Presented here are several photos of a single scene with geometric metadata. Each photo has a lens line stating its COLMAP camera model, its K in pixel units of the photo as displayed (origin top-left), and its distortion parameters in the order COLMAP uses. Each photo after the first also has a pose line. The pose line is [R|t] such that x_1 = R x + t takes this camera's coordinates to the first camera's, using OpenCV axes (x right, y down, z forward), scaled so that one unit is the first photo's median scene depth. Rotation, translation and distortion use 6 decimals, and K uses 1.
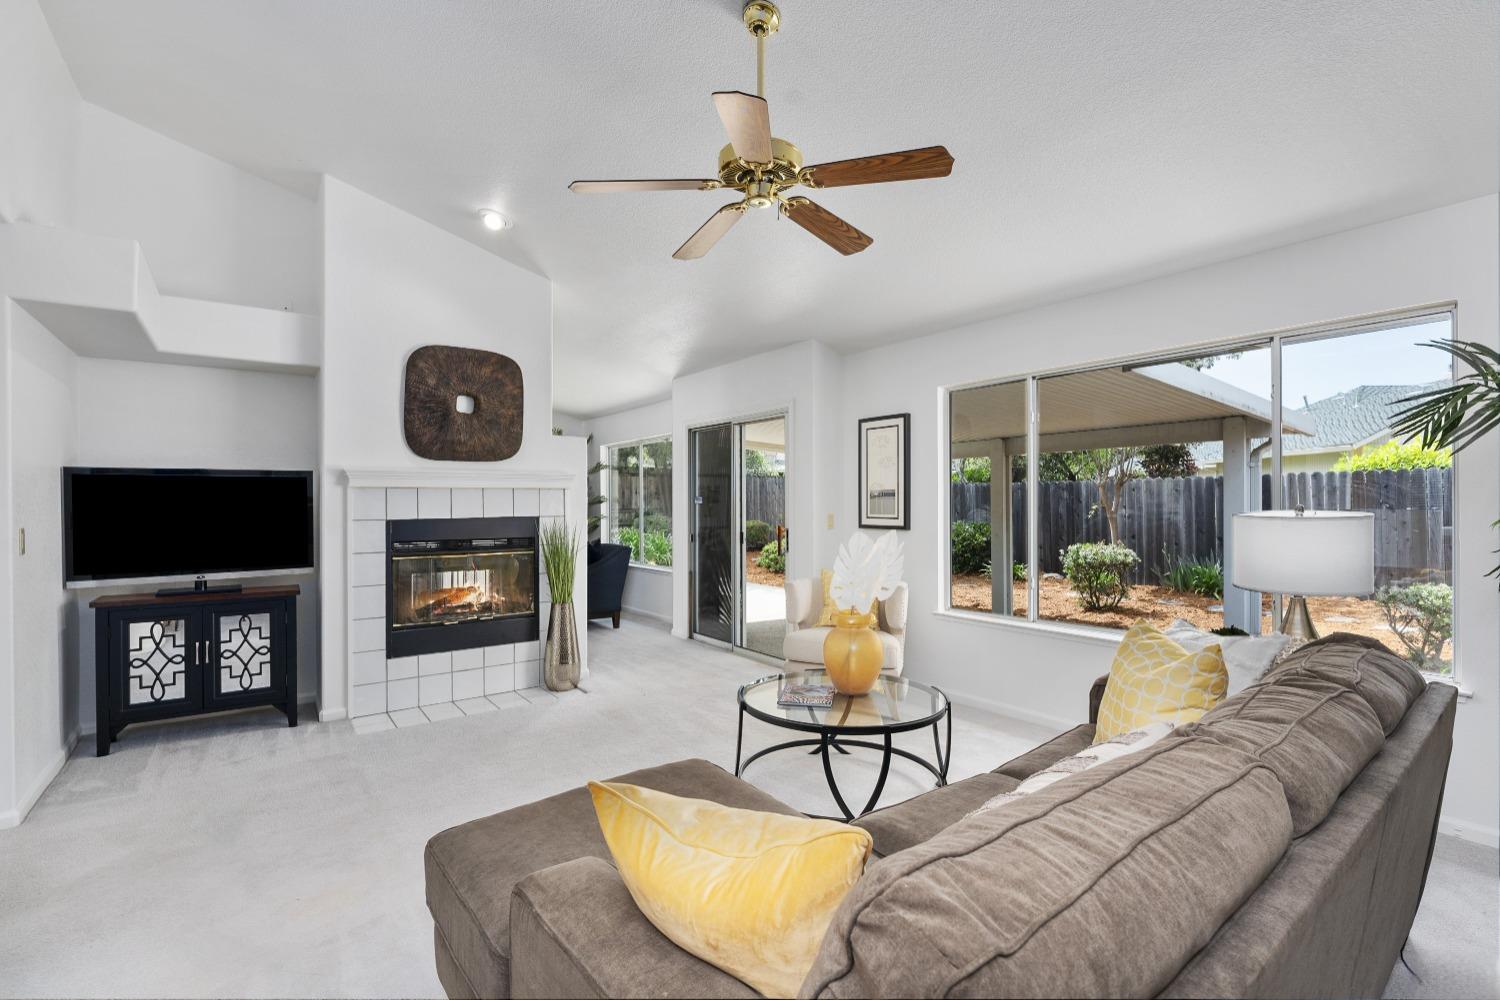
lens RADIAL K [[670.7, 0, 759.8], [0, 670.7, 502.6], [0, 0, 1]] dist [-0.023894, -0.001252]
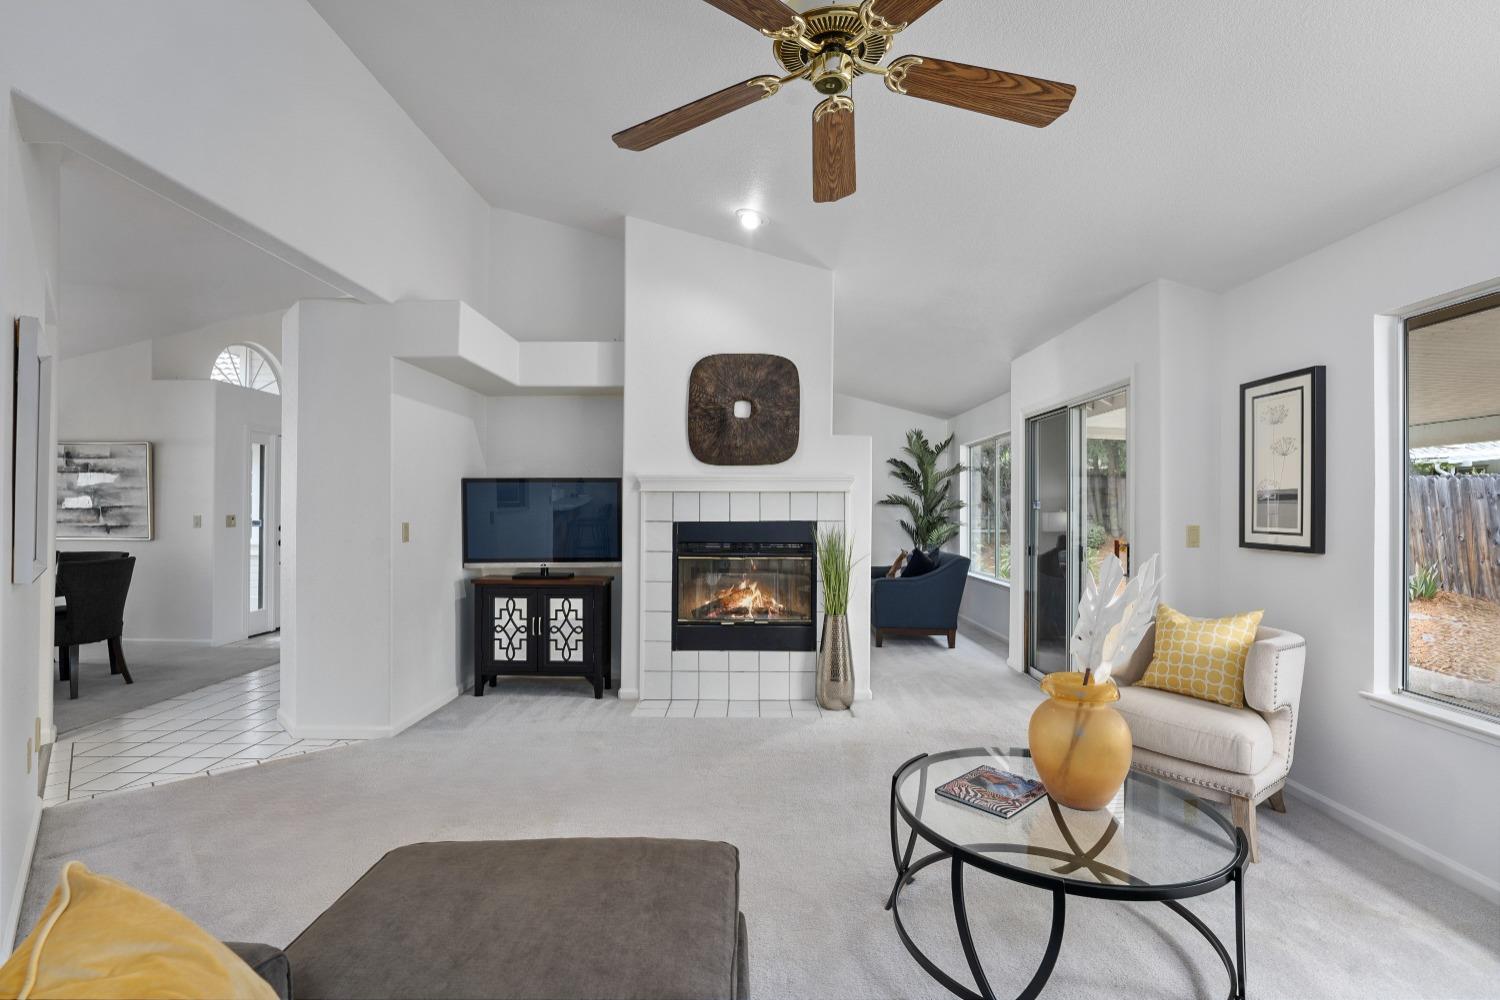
lens RADIAL K [[670.7, 0, 752.0], [0, 670.7, 506.0], [0, 0, 1]] dist [-0.023894, -0.001252]
pose [[0.785884, 0.004406, -0.618358, 0.207254], [-0.005702, 0.999984, -0.000122, -0.000221], [0.618348, 0.003622, 0.785896, 0.218171]]
